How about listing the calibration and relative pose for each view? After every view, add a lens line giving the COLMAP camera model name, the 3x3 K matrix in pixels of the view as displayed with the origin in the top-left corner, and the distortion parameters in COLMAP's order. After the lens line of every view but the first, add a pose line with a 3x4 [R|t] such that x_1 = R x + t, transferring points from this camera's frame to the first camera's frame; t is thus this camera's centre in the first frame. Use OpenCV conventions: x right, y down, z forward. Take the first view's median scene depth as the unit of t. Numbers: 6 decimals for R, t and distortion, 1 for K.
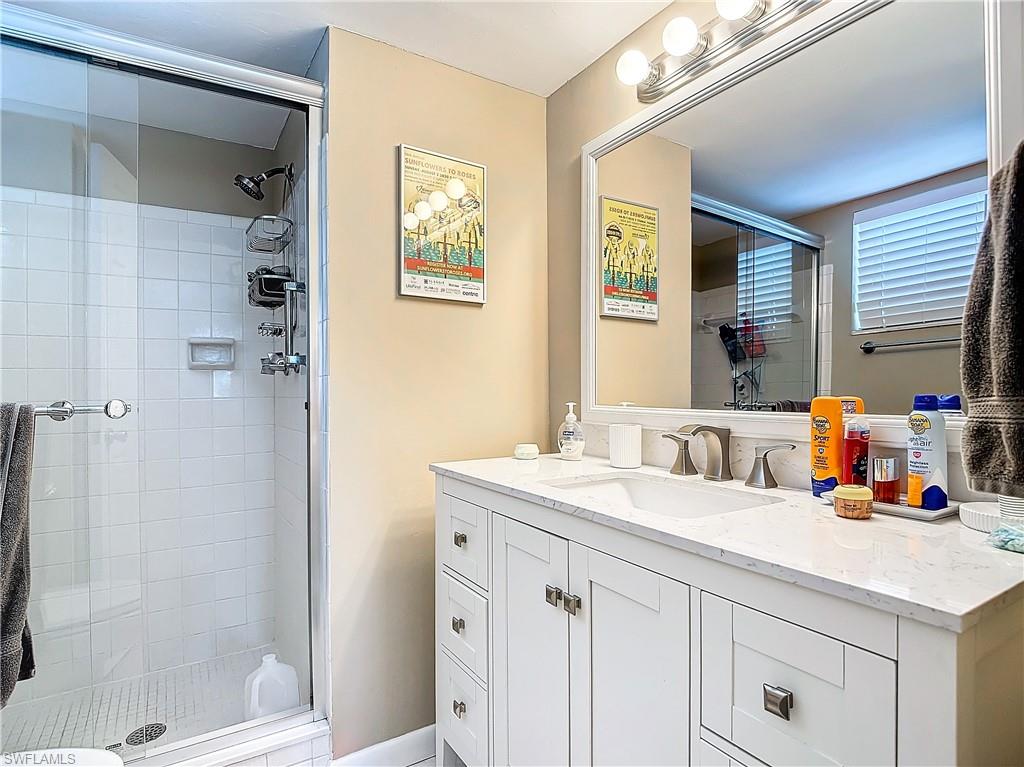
lens RADIAL K [[548.2, 0, 509.7], [0, 548.2, 385.5], [0, 0, 1]] dist [0.013134, -0.021113]
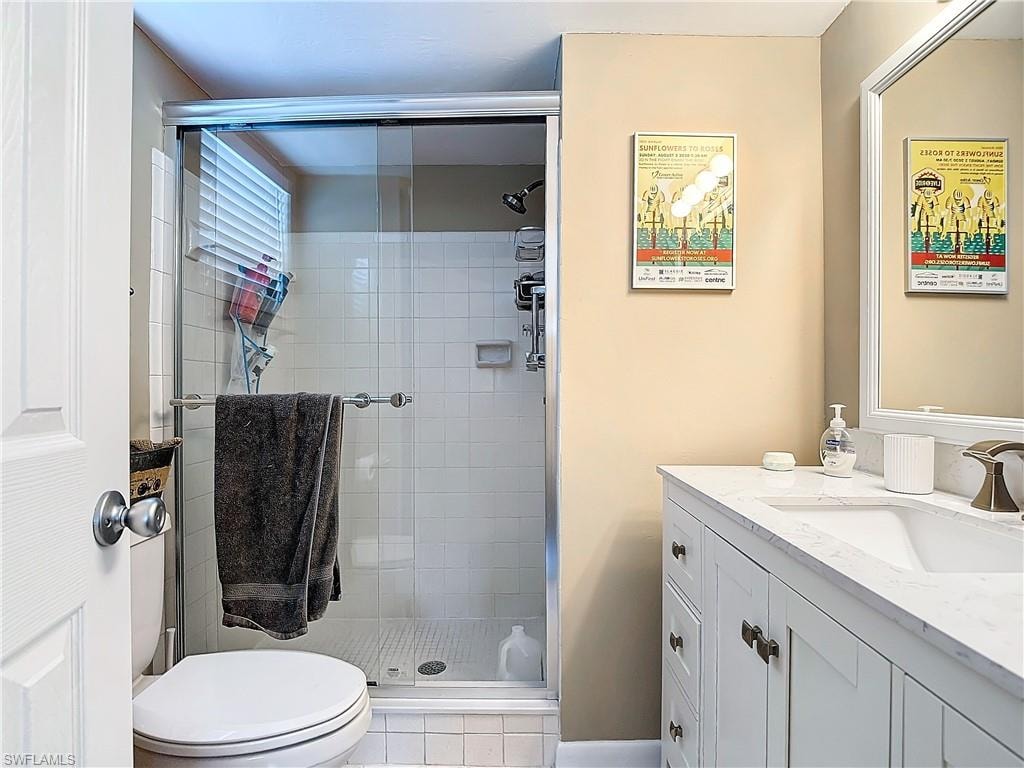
lens RADIAL K [[548.2, 0, 514.7], [0, 548.2, 386.9], [0, 0, 1]] dist [0.013134, -0.021113]
pose [[0.846681, 0.009075, -0.532023, 0.137560], [-0.004736, 0.999943, 0.009520, 0.000193], [0.532079, -0.005540, 0.846676, 0.065689]]
